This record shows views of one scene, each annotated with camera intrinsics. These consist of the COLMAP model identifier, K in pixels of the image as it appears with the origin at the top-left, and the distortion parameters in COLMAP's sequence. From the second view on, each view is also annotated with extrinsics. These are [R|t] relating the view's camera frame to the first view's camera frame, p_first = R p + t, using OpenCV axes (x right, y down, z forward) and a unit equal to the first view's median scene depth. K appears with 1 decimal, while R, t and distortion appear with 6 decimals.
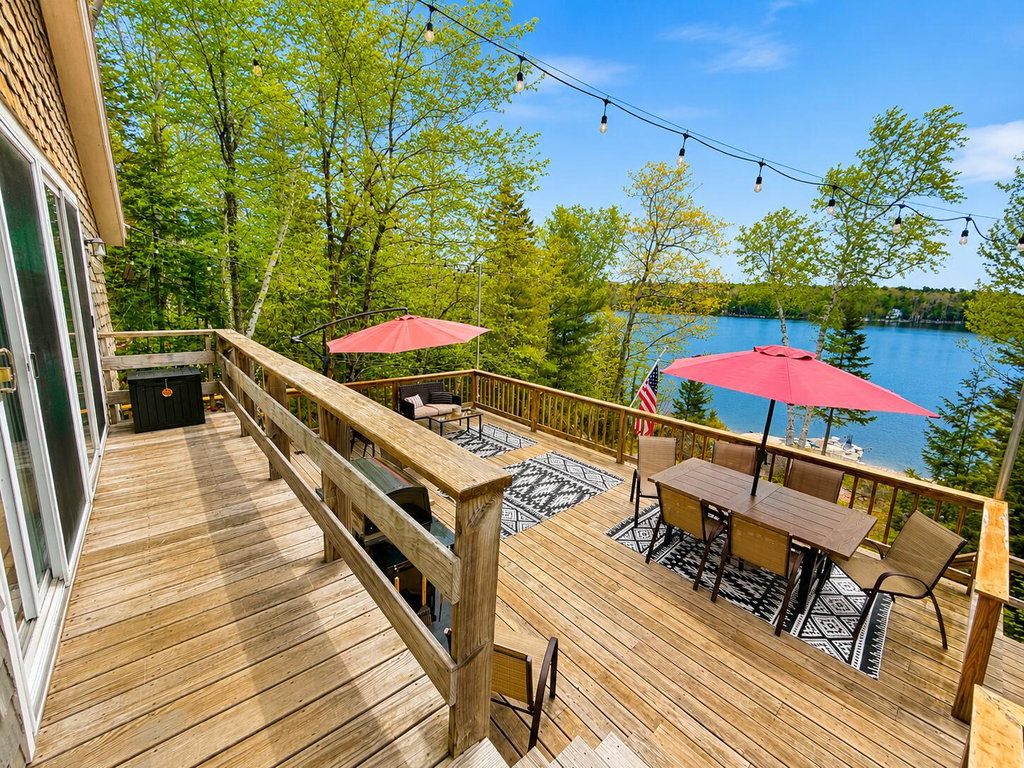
lens RADIAL K [[401.2, 0, 513.6], [0, 401.2, 384.1], [0, 0, 1]] dist [0.001769, 0.000122]
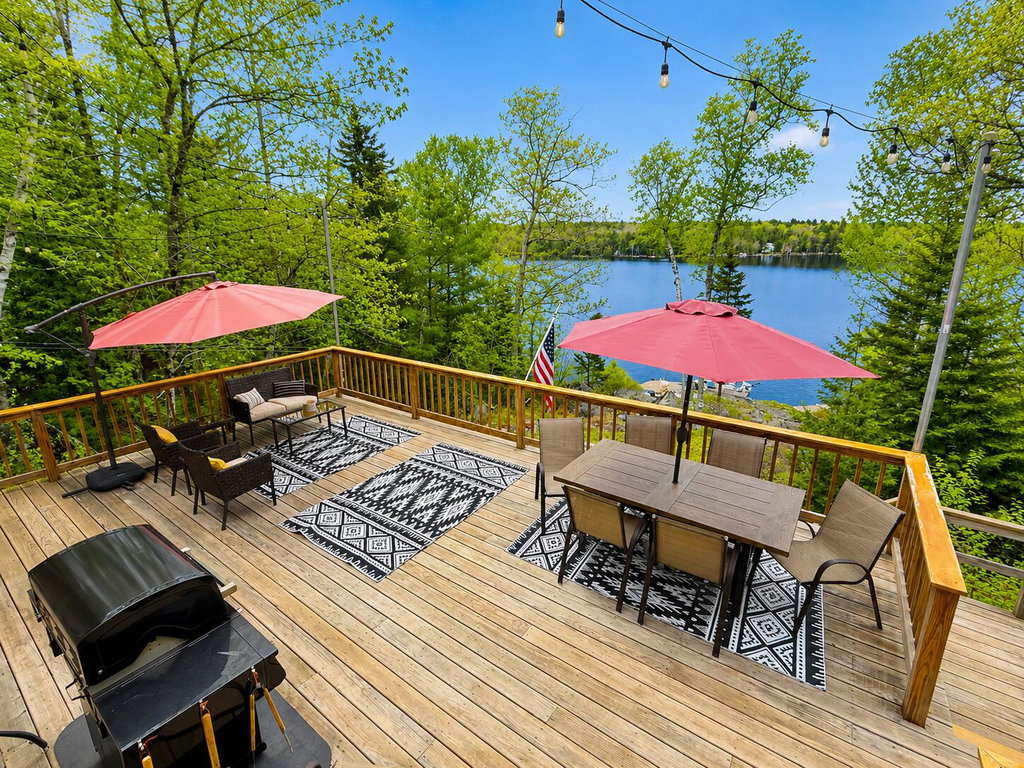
lens RADIAL K [[423.6, 0, 511.9], [0, 423.6, 379.6], [0, 0, 1]] dist [-0.003322, -0.000249]
pose [[0.968029, -0.117614, 0.221557, 0.084222], [0.096702, 0.989968, 0.103014, -0.040258], [-0.231450, -0.078296, 0.969691, 0.198425]]
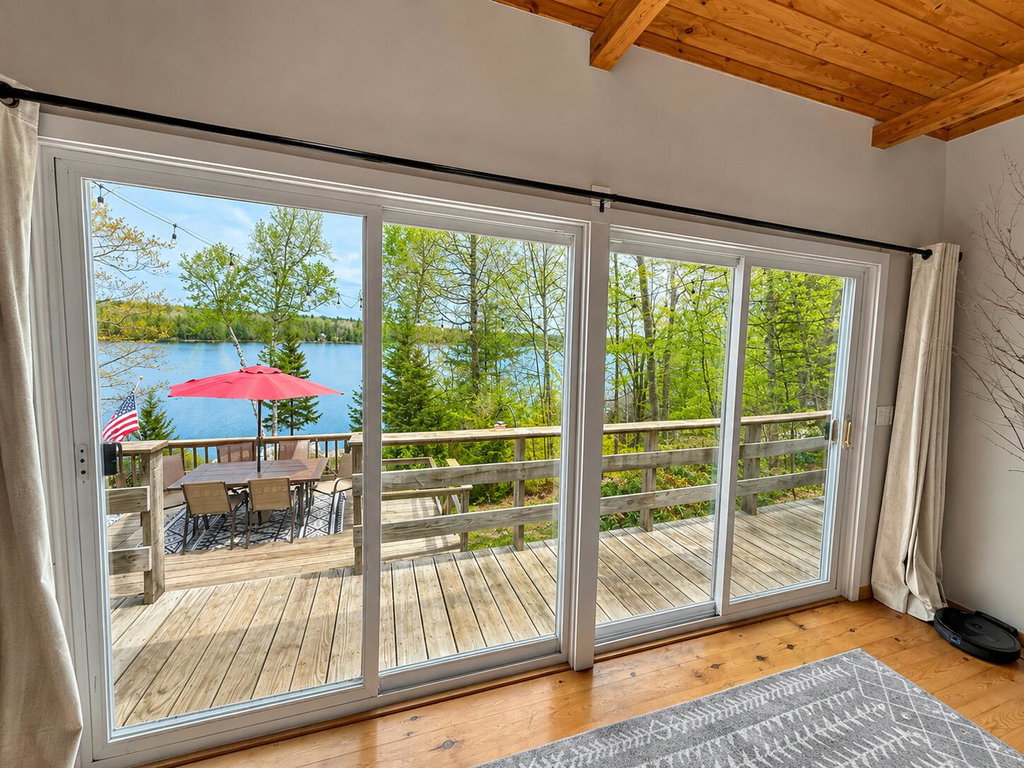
lens RADIAL K [[423.6, 0, 511.9], [0, 423.6, 379.6], [0, 0, 1]] dist [-0.003322, -0.000249]
pose [[0.387694, -0.106117, 0.915660, -0.287043], [0.173028, 0.984072, 0.040785, 0.047349], [-0.905403, 0.142622, 0.399880, -0.330651]]
